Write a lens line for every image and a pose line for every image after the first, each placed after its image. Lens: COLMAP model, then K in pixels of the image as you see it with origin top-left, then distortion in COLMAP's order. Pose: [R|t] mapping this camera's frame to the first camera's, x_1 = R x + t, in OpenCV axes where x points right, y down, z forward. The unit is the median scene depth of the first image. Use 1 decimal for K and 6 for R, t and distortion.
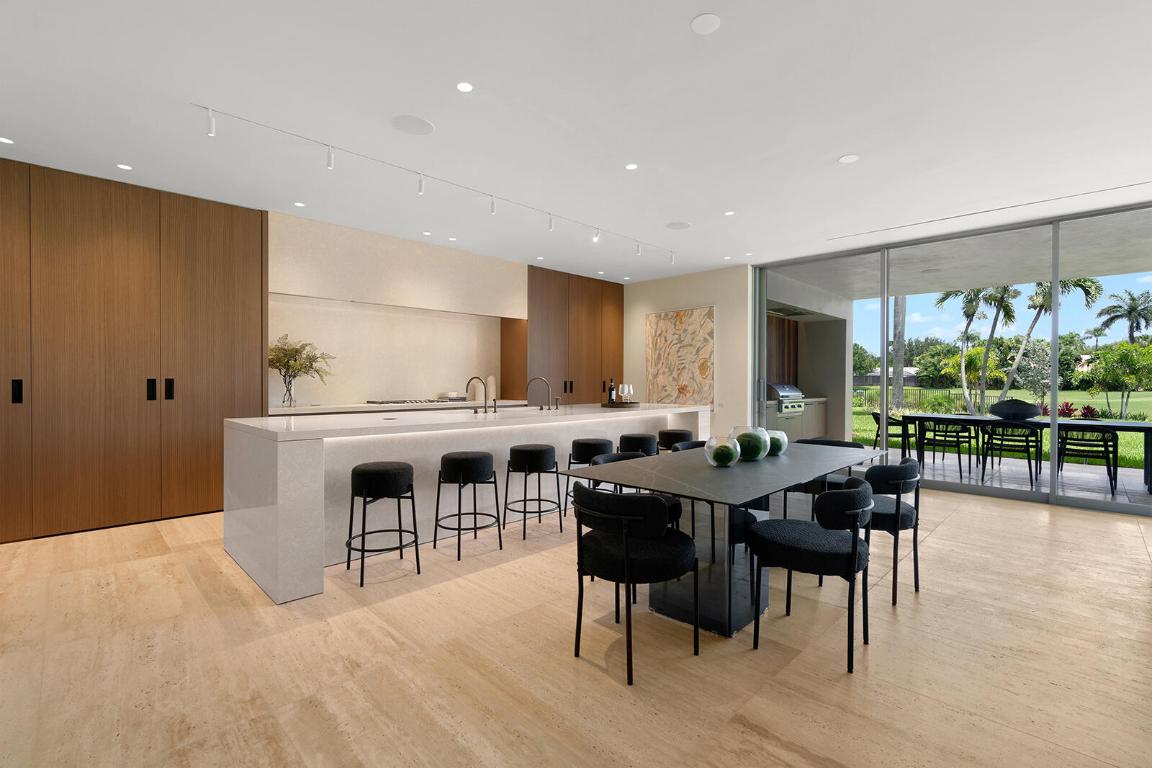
lens RADIAL K [[520.8, 0, 578.0], [0, 520.8, 385.0], [0, 0, 1]] dist [0.003856, 0.000160]
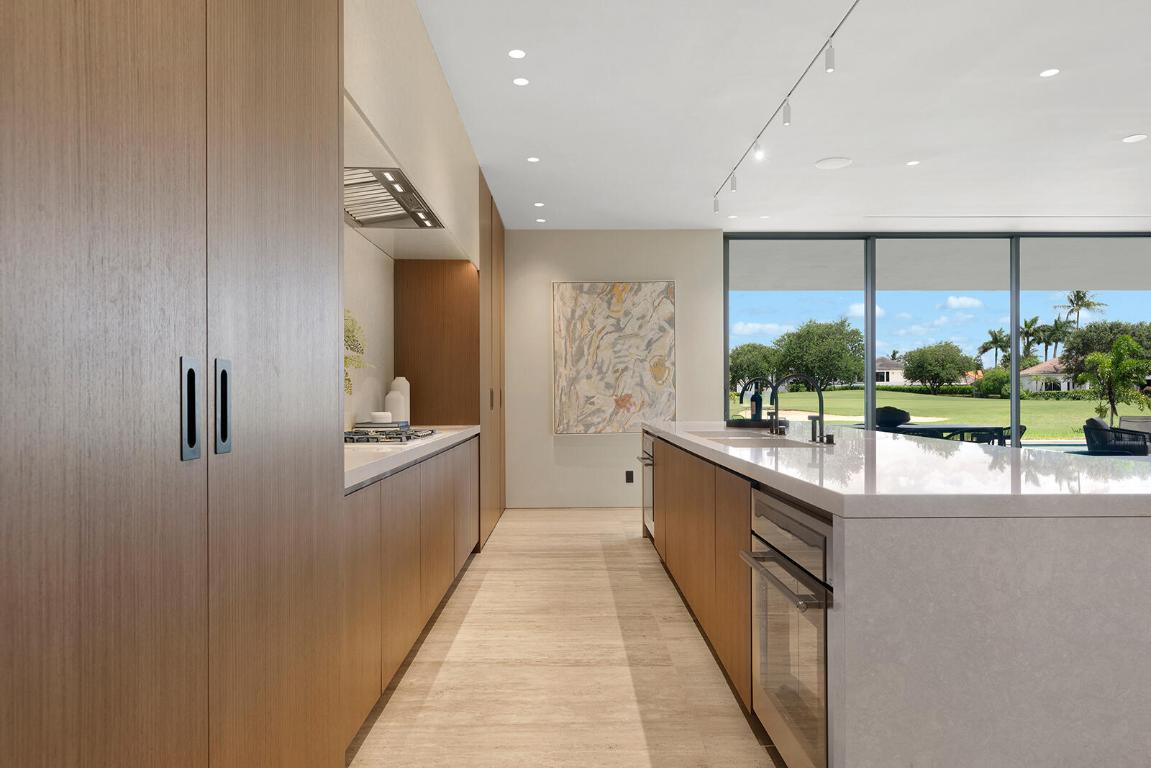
lens RADIAL K [[729.5, 0, 583.5], [0, 729.5, 384.7], [0, 0, 1]] dist [-0.006473, -0.000232]
pose [[0.747605, -0.005471, 0.664121, -0.454472], [0.006868, 0.999976, 0.000507, -0.013480], [-0.664108, 0.004183, 0.747625, 0.335525]]
